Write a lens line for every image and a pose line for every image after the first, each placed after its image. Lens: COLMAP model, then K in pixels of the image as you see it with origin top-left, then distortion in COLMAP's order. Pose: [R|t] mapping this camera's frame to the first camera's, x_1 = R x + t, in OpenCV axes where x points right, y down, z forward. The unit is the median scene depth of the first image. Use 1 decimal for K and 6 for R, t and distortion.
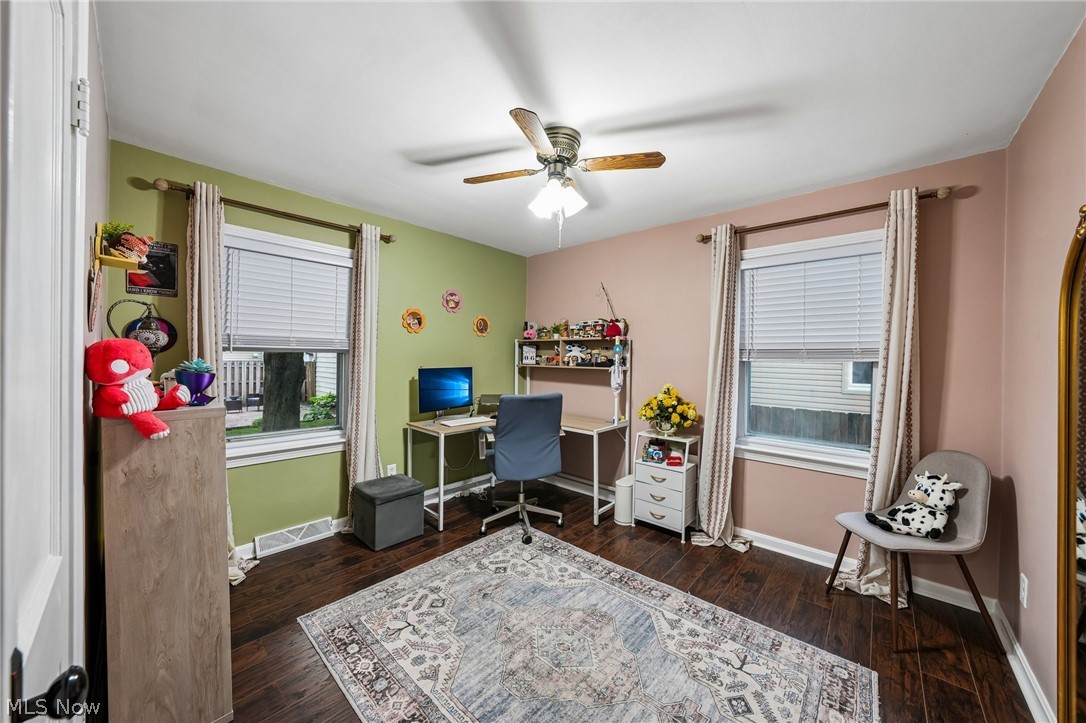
lens RADIAL K [[378.6, 0, 544.6], [0, 378.6, 363.0], [0, 0, 1]] dist [-0.011667, 0.000386]
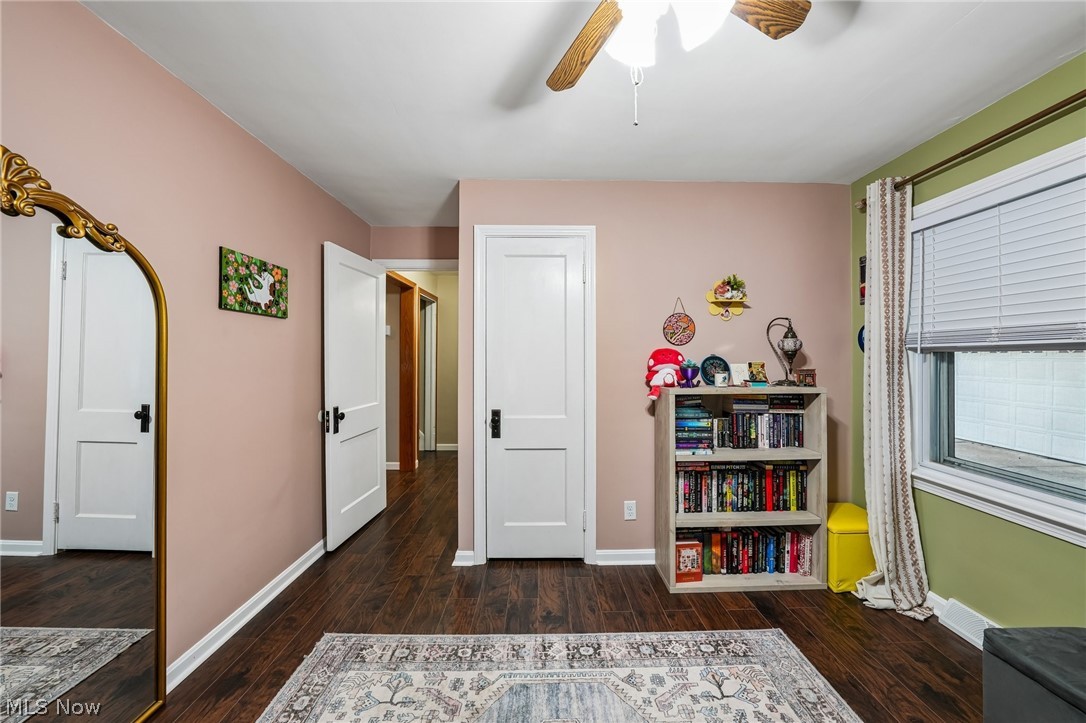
lens RADIAL K [[394.4, 0, 548.2], [0, 394.4, 357.7], [0, 0, 1]] dist [-0.012299, 0.000062]
pose [[-0.729889, -0.012279, -0.683455, 0.432891], [-0.017598, 0.999845, 0.000830, -0.005637], [0.683339, 0.012634, -0.729992, 1.215563]]
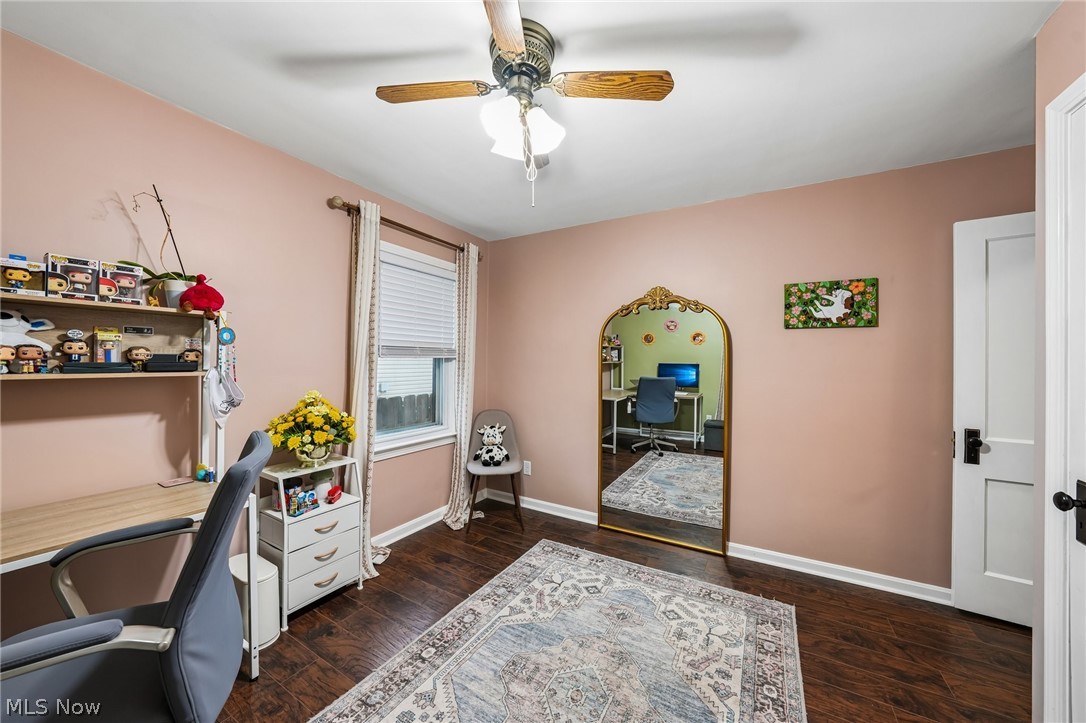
lens RADIAL K [[386.9, 0, 543.0], [0, 386.9, 361.5], [0, 0, 1]] dist [-0.016901, -0.000008]
pose [[-0.204783, -0.017213, 0.978656, -0.656545], [-0.002175, 0.999851, 0.017131, -0.017863], [-0.978805, 0.001380, -0.204790, 1.064487]]
